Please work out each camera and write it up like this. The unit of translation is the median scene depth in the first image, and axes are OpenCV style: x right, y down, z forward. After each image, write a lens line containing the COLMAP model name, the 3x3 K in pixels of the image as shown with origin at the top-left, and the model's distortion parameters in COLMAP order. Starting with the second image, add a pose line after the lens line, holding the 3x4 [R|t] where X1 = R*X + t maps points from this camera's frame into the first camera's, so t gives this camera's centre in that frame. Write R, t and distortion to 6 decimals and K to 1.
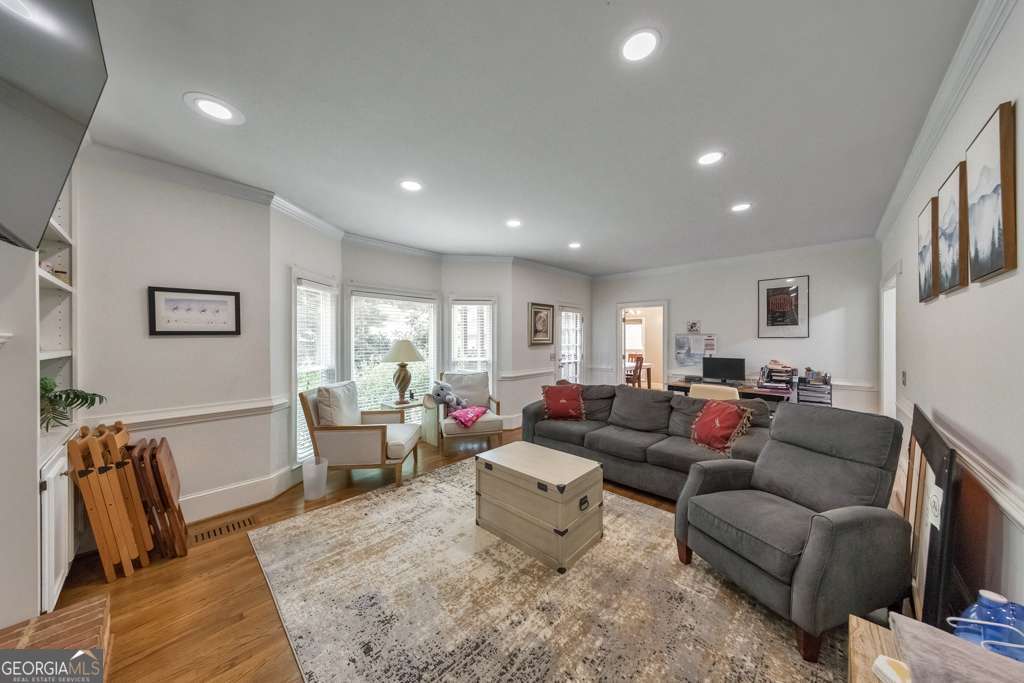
lens RADIAL K [[324.8, 0, 514.6], [0, 324.8, 341.4], [0, 0, 1]] dist [0.007239, 0.000038]
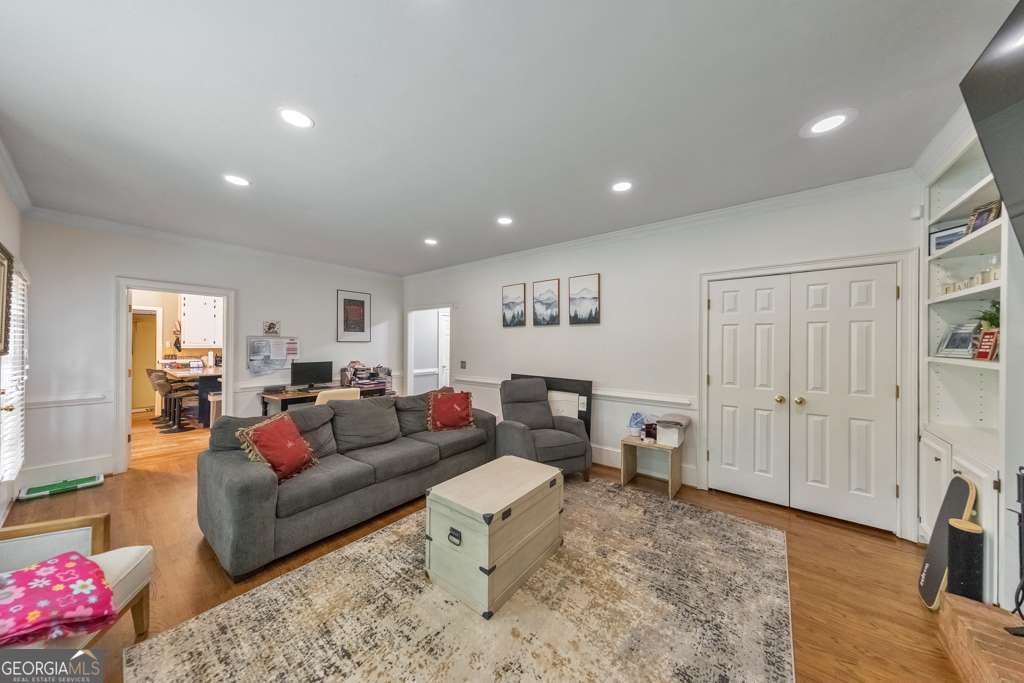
lens RADIAL K [[324.8, 0, 515.1], [0, 324.8, 343.0], [0, 0, 1]] dist [0.007239, 0.000038]
pose [[-0.094322, 0.001995, 0.995540, -0.437013], [0.000770, 0.999998, -0.001931, -0.004553], [-0.995541, 0.000584, -0.094324, 0.553711]]
